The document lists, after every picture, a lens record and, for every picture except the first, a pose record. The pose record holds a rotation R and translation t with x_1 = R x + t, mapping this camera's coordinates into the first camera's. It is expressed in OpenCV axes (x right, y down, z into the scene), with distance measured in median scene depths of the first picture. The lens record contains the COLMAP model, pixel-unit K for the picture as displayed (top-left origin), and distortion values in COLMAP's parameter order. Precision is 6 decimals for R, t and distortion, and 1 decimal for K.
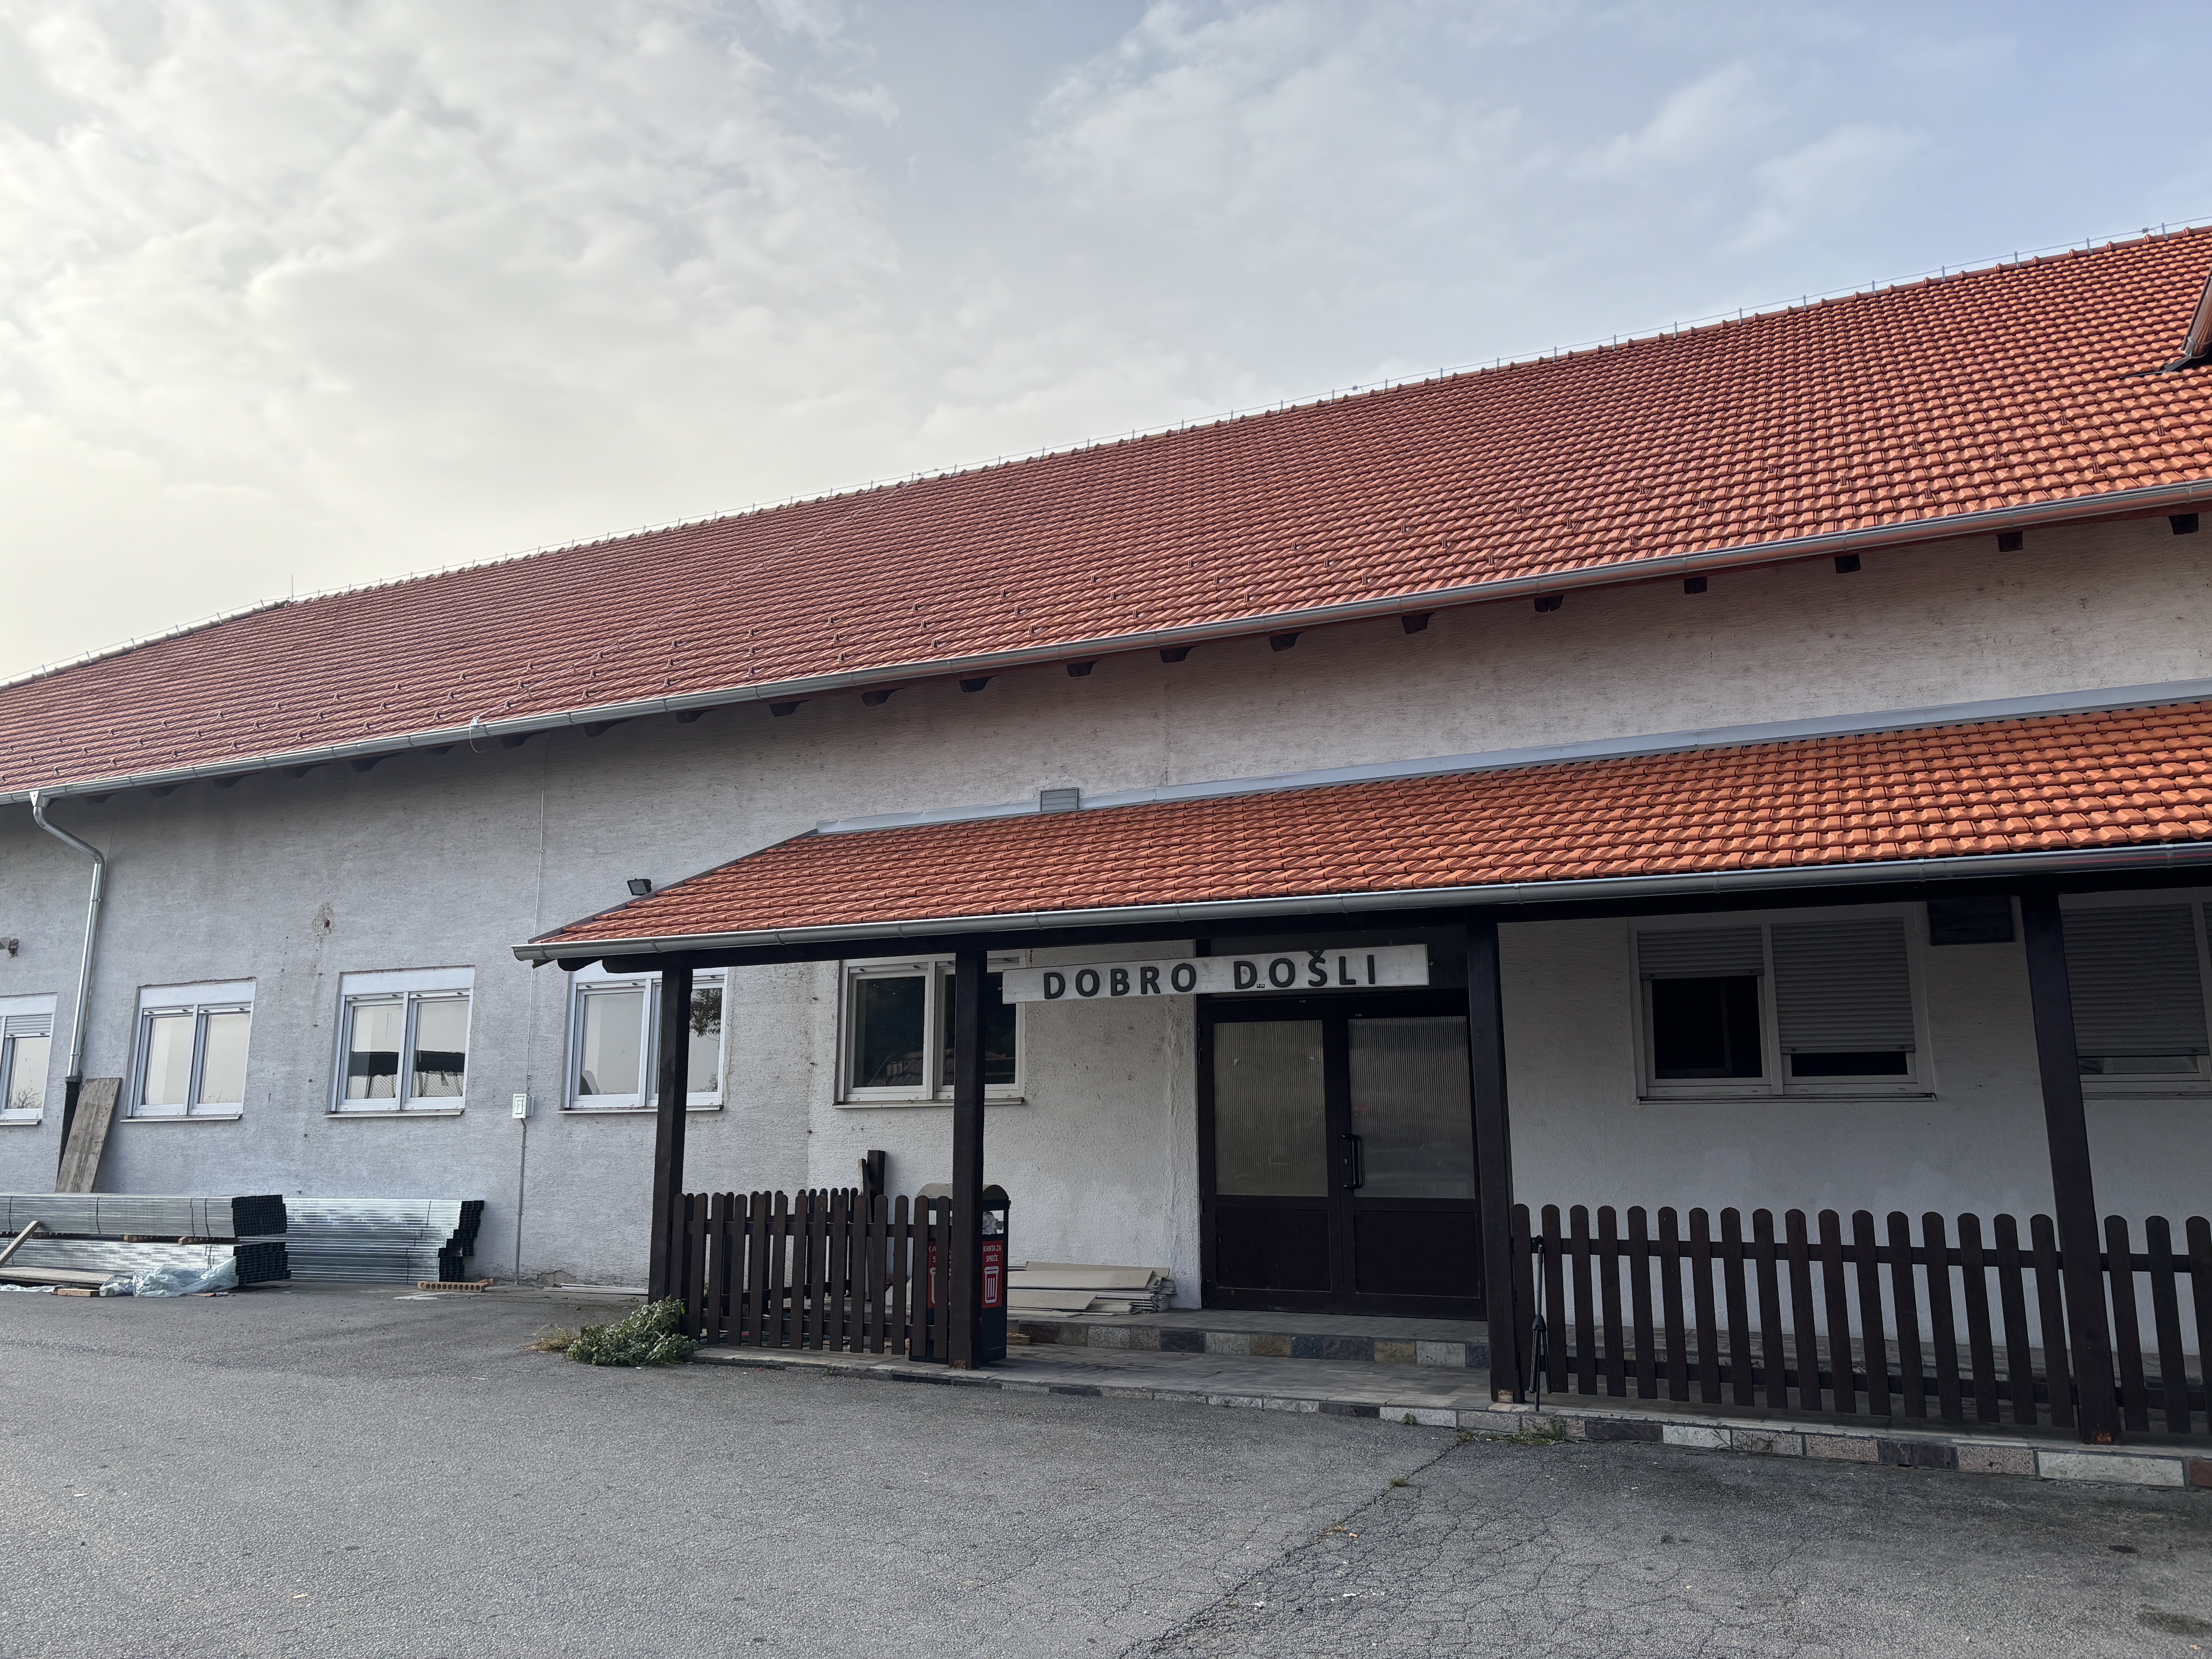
lens RADIAL K [[1667.3, 0, 1083.0], [0, 1667.3, 822.5], [0, 0, 1]] dist [0.095173, -0.116570]
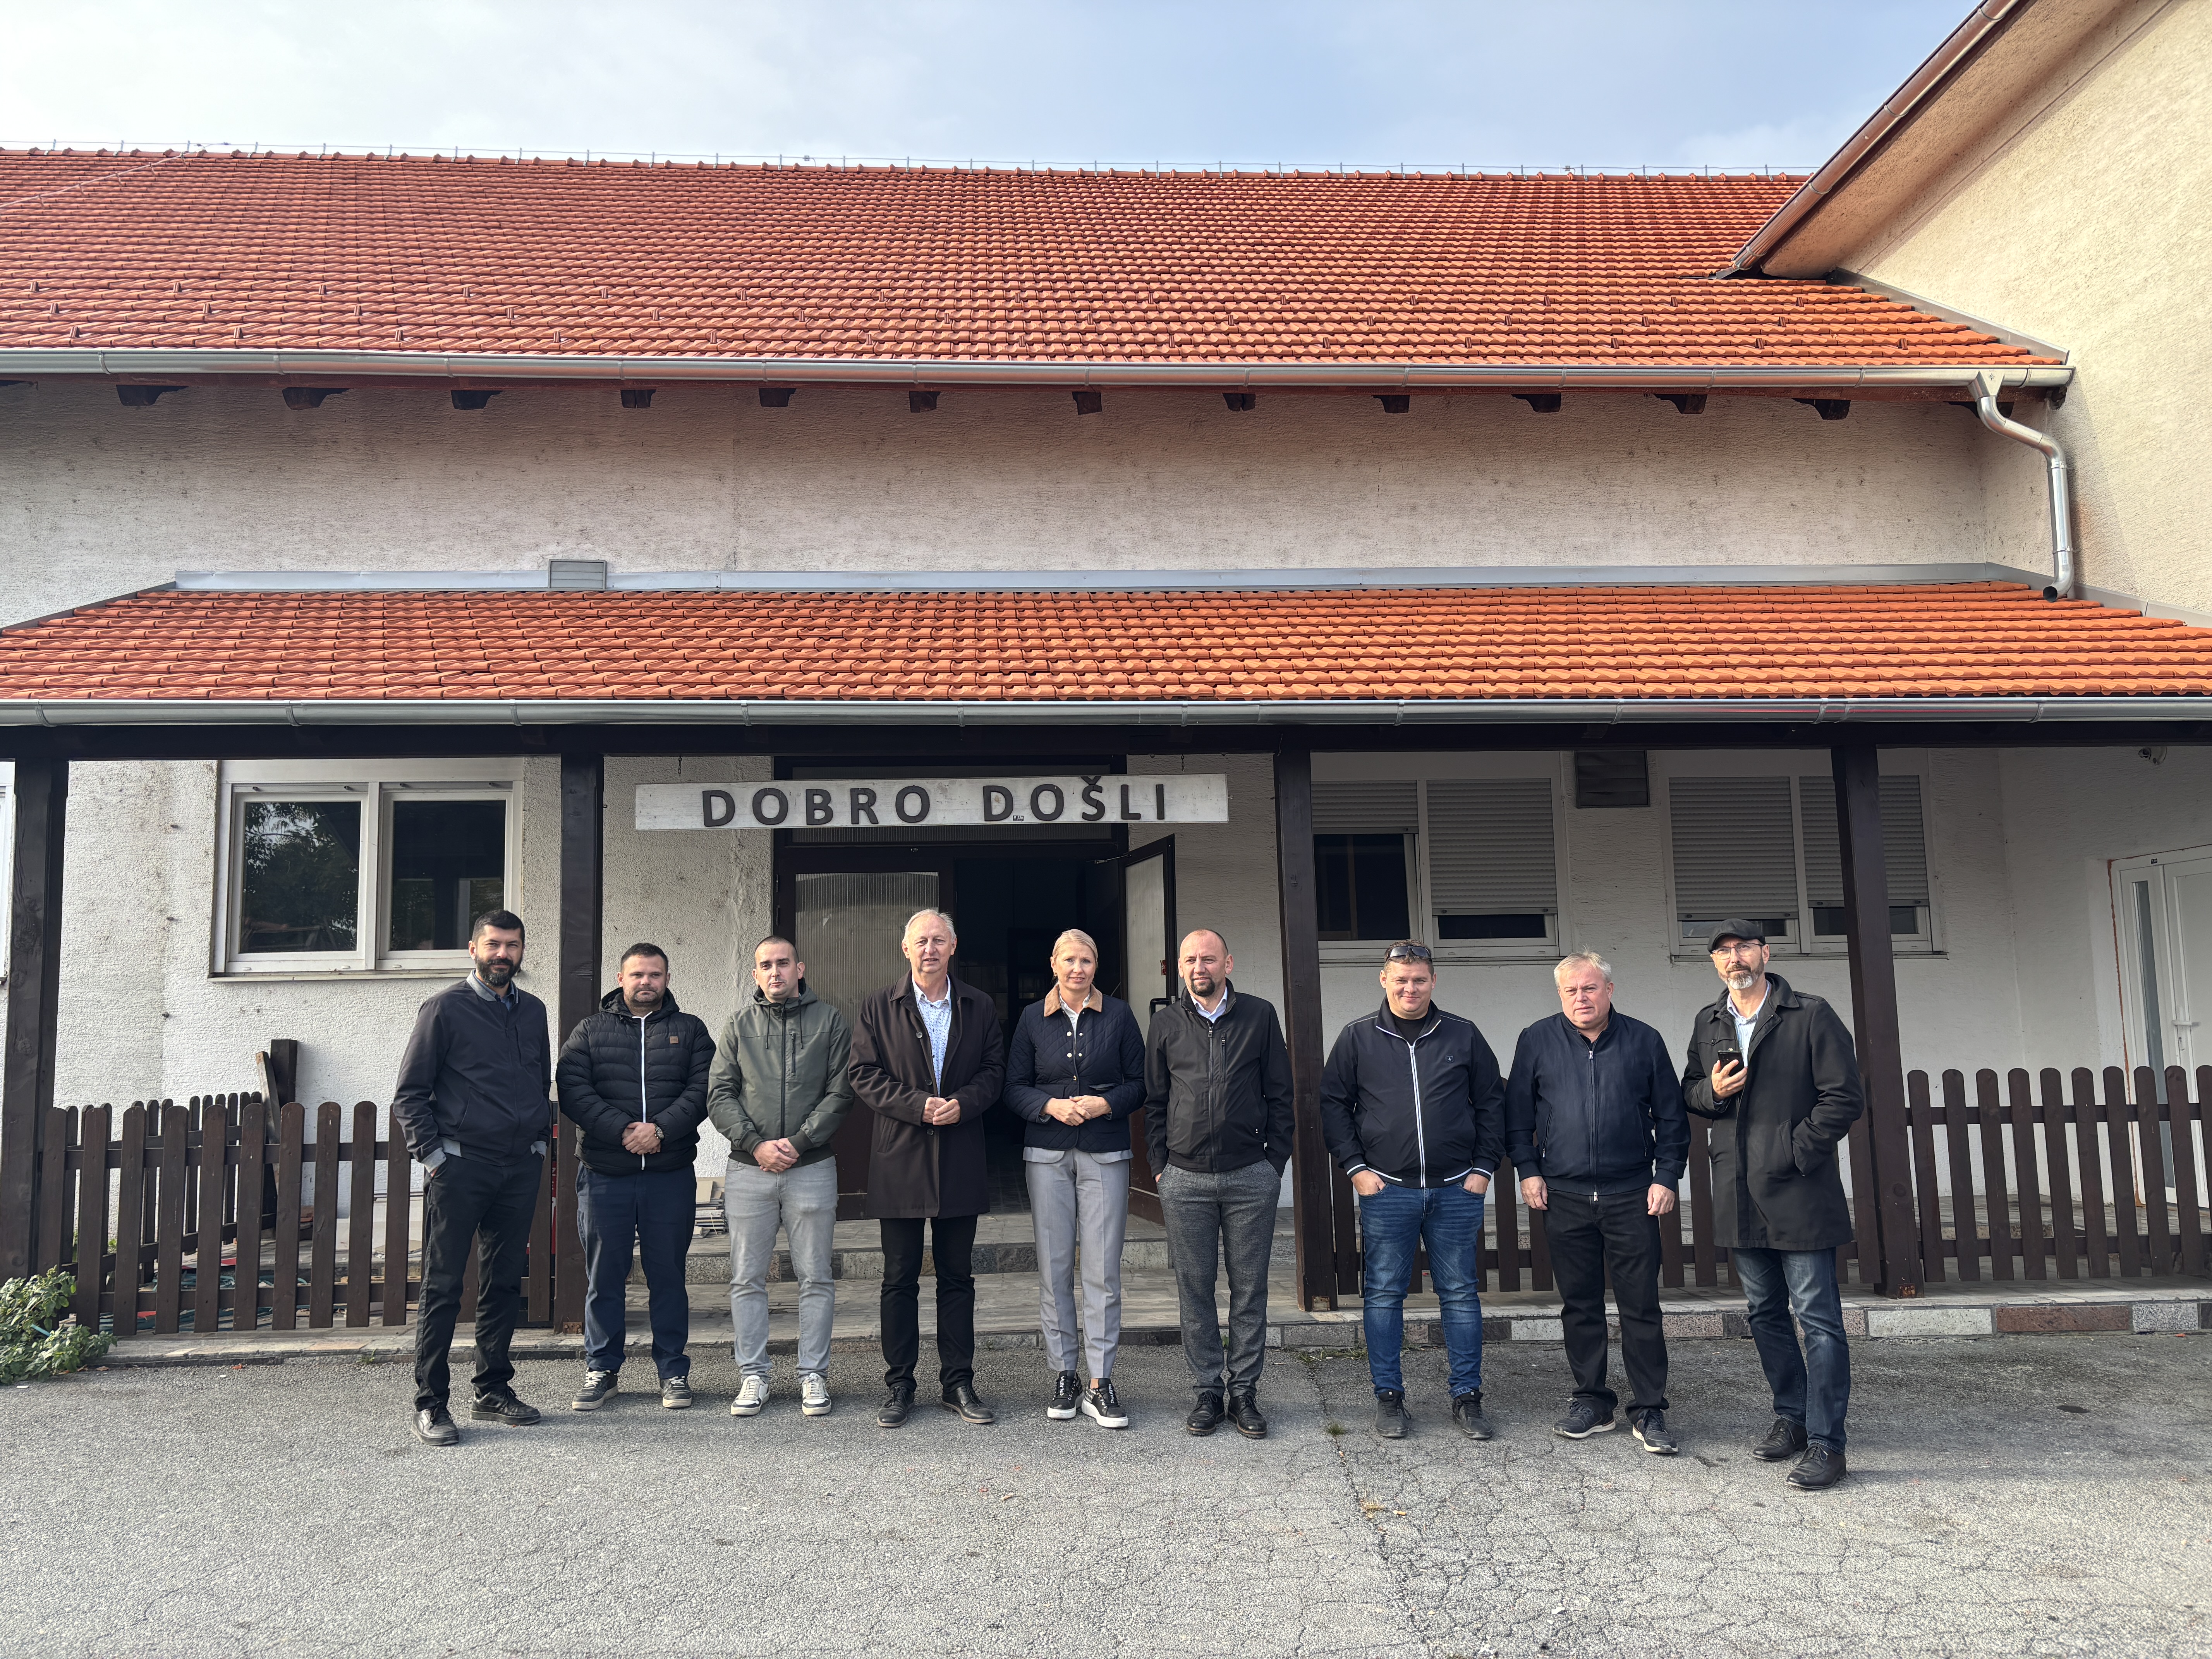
lens RADIAL K [[1664.5, 0, 1114.4], [0, 1664.5, 843.1], [0, 0, 1]] dist [0.068982, -0.094319]
pose [[0.874504, 0.035152, 0.483743, -0.186117], [-0.075072, 0.995161, 0.063401, 0.046007], [-0.479173, -0.091760, 0.872911, 0.242579]]
